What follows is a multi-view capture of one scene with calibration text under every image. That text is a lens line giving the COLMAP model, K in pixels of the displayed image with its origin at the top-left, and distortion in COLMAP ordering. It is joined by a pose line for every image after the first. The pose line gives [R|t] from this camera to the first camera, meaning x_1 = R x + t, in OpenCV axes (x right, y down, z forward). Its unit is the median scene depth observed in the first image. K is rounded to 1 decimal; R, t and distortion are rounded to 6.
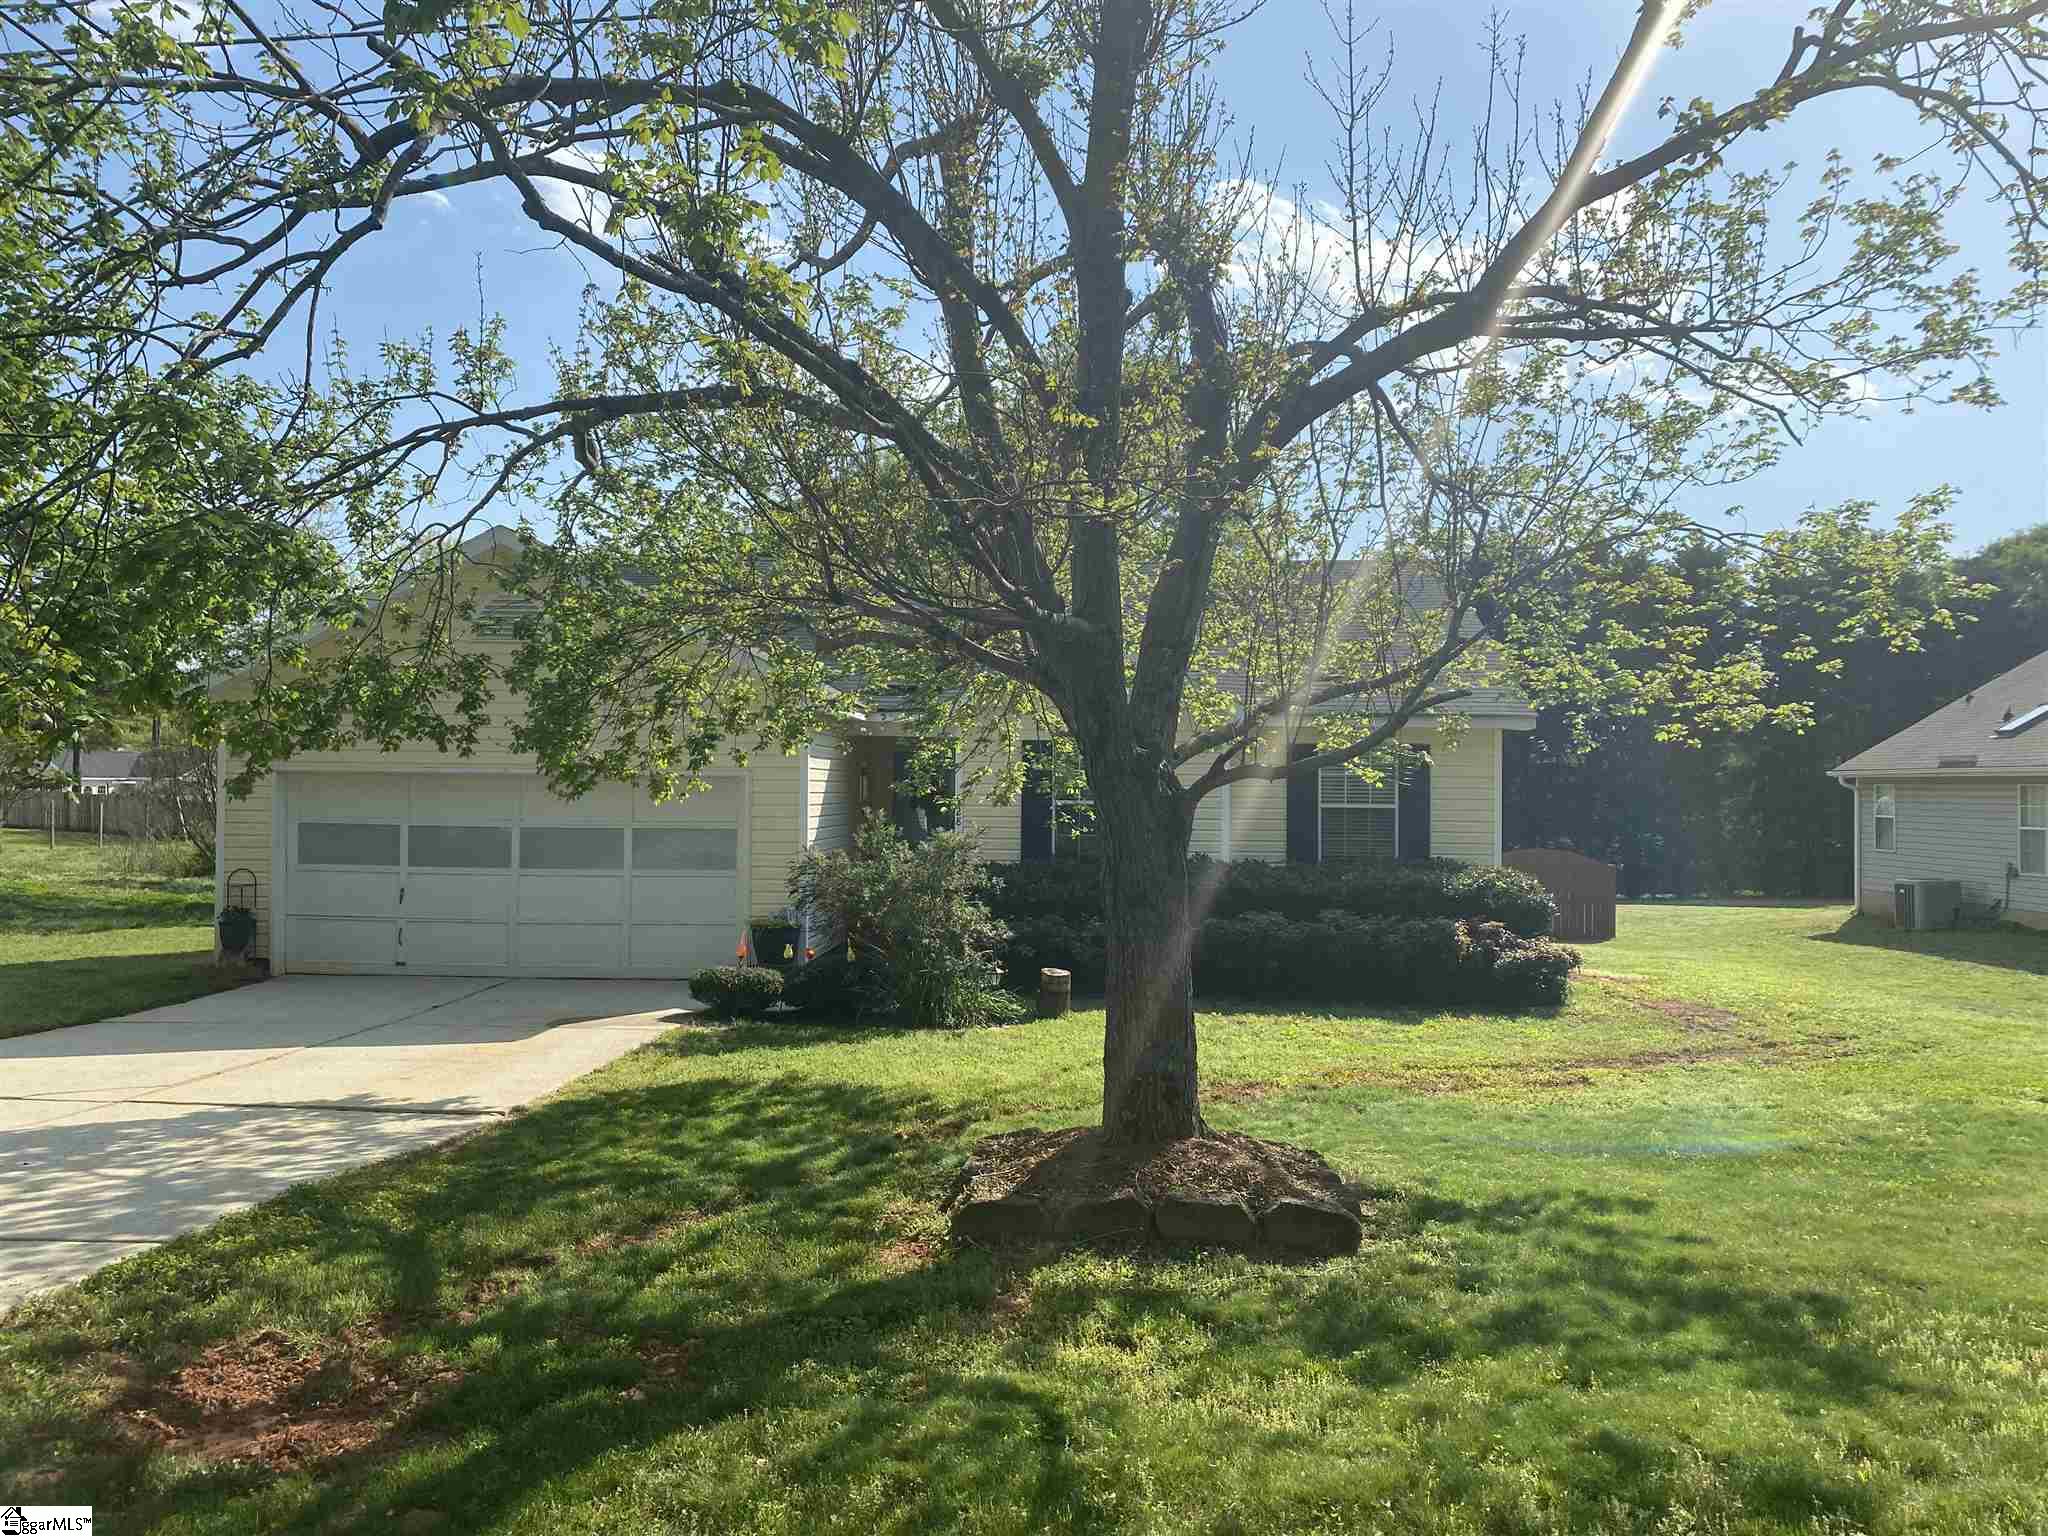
lens RADIAL K [[1571.2, 0, 1022.6], [0, 1571.2, 754.1], [0, 0, 1]] dist [0.048479, -0.055428]
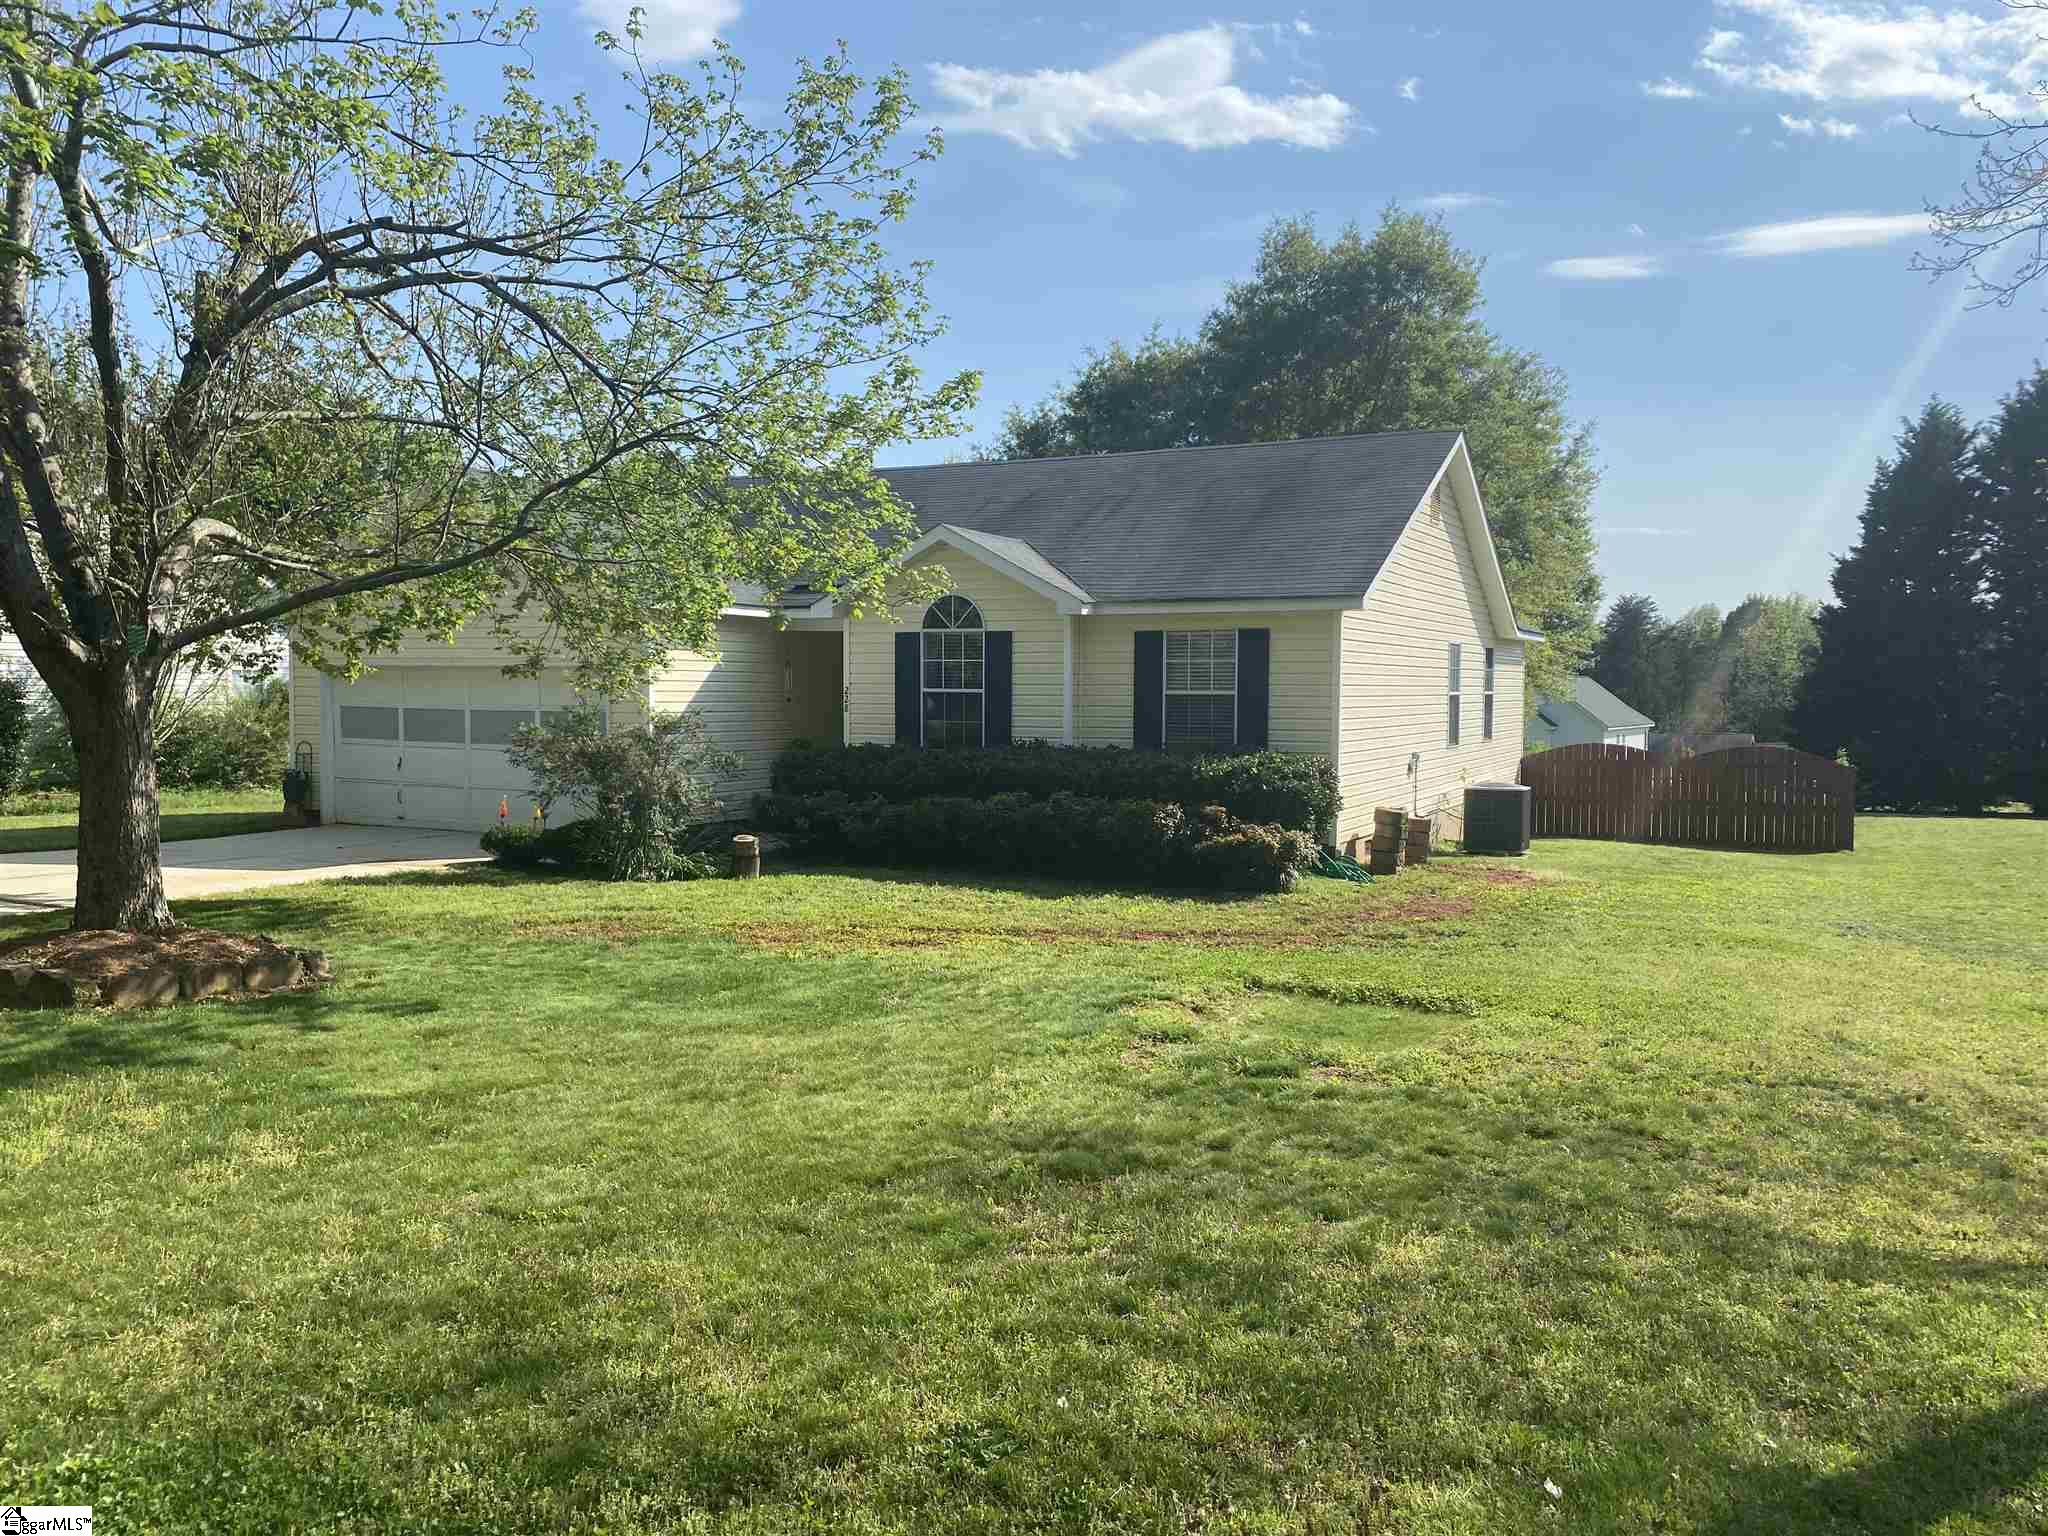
lens RADIAL K [[1571.2, 0, 1022.6], [0, 1571.2, 754.1], [0, 0, 1]] dist [0.048479, -0.055428]
pose [[0.916065, 0.012534, -0.400835, 0.767669], [0.010389, 0.998434, 0.054965, 0.023925], [0.400896, -0.054516, 0.914500, 0.068088]]
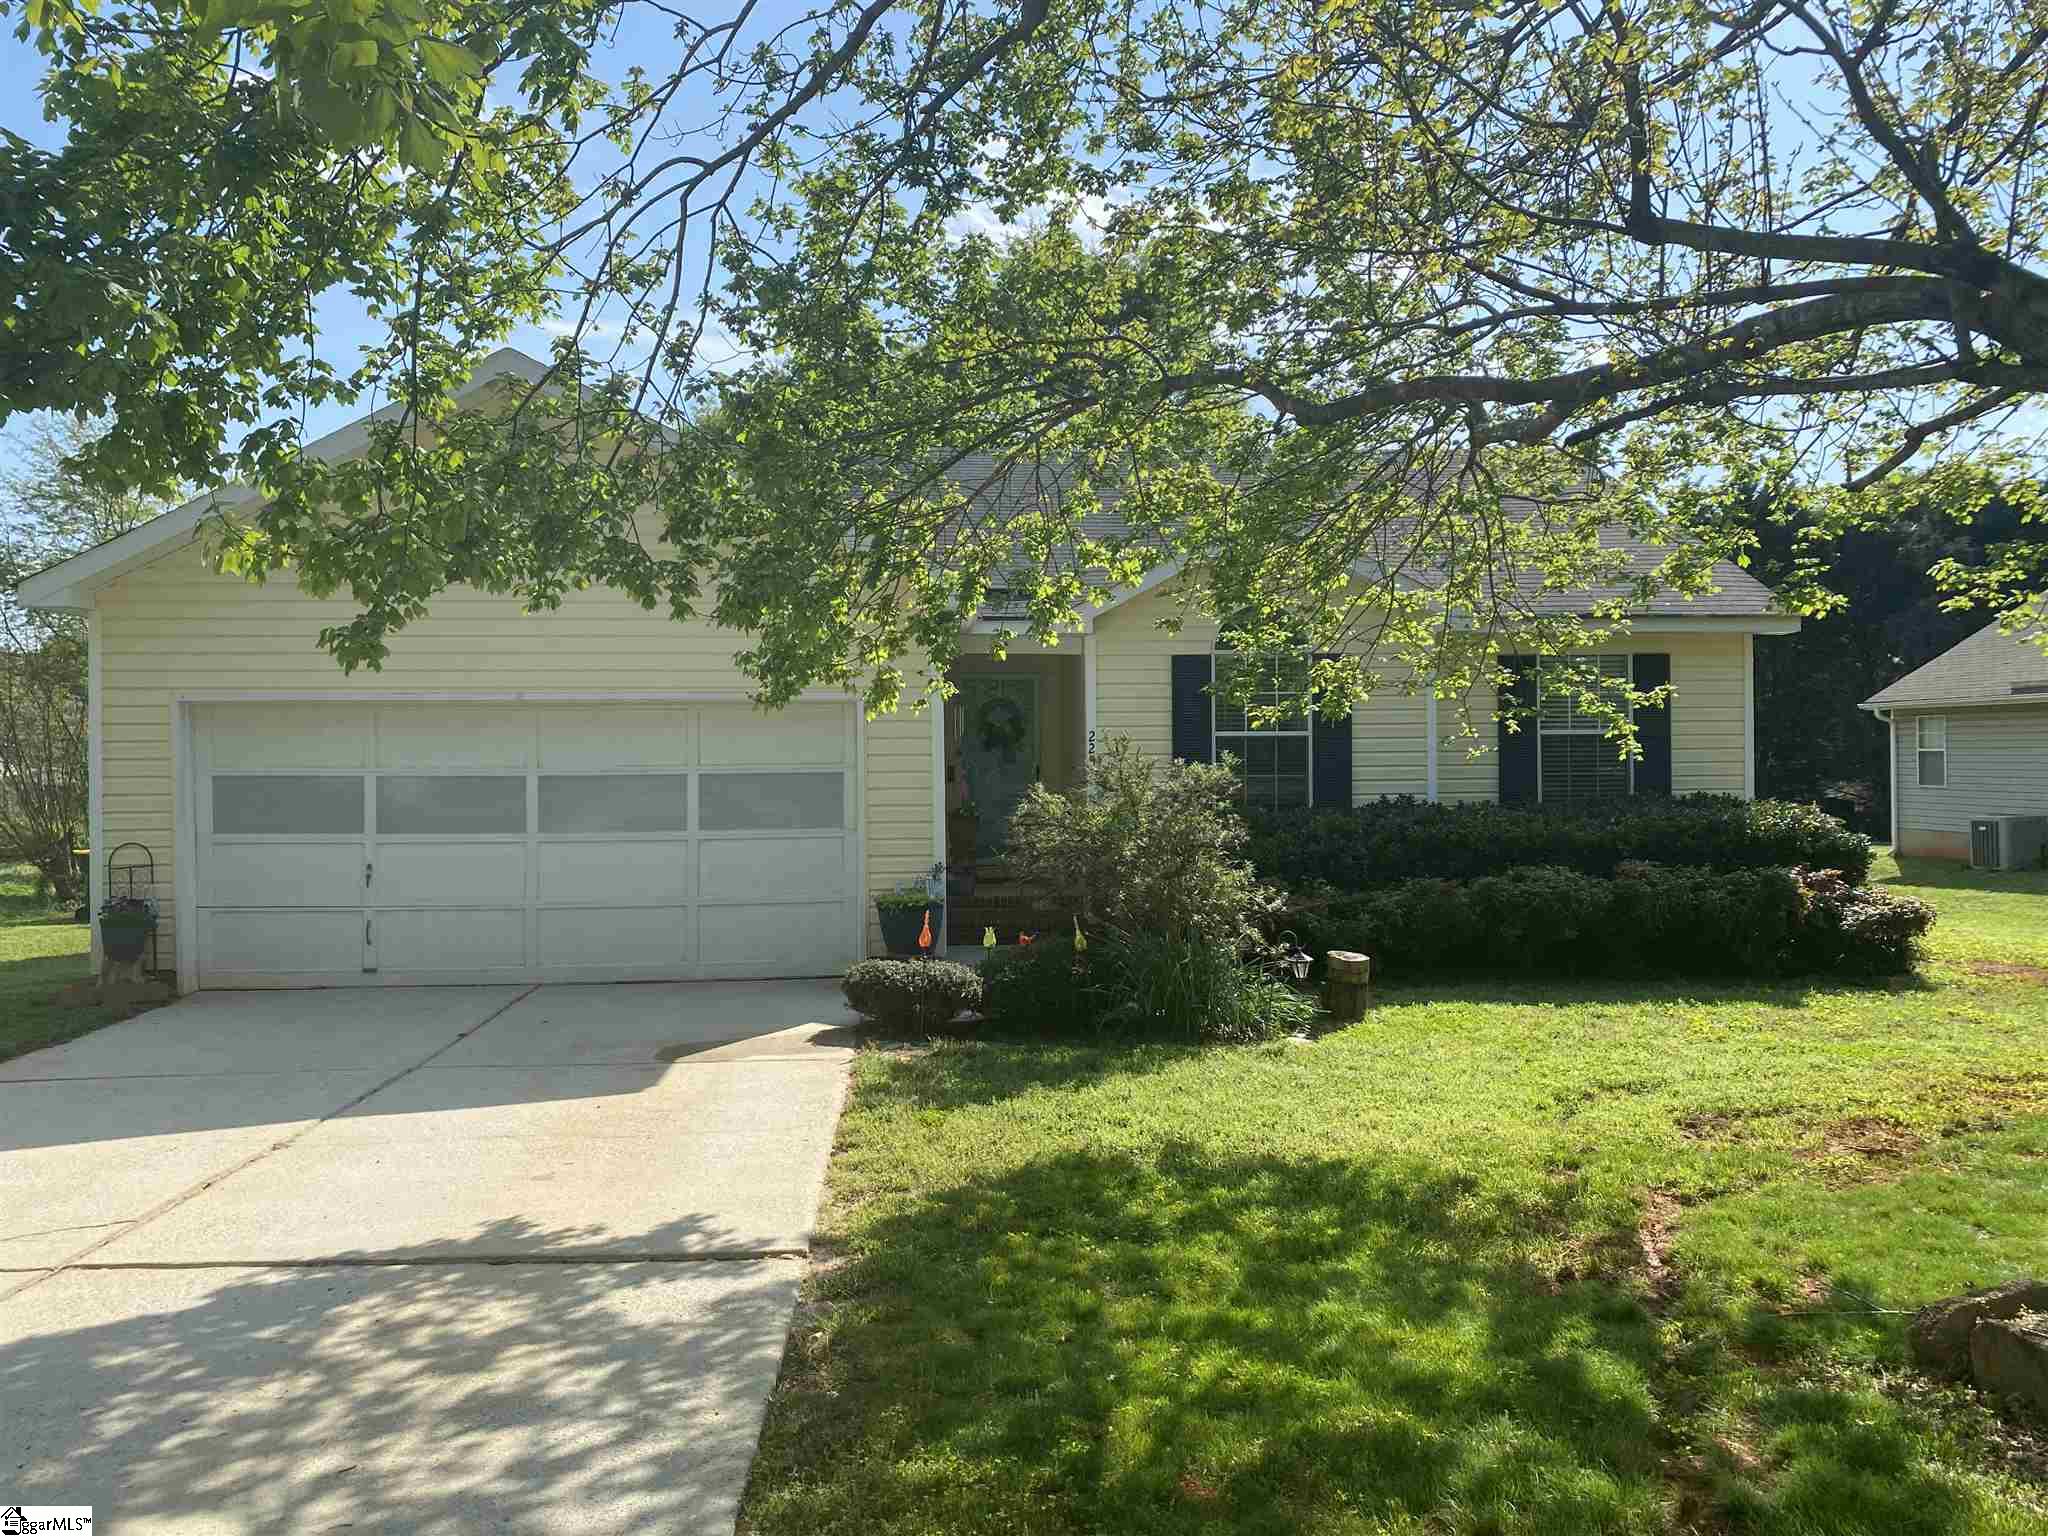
lens RADIAL K [[1571.2, 0, 1022.6], [0, 1571.2, 754.1], [0, 0, 1]] dist [0.048479, -0.055428]
pose [[0.992733, -0.018755, 0.118869, -0.253136], [0.016323, 0.999638, 0.021406, 0.034054], [-0.119227, -0.019311, 0.992679, 0.358515]]
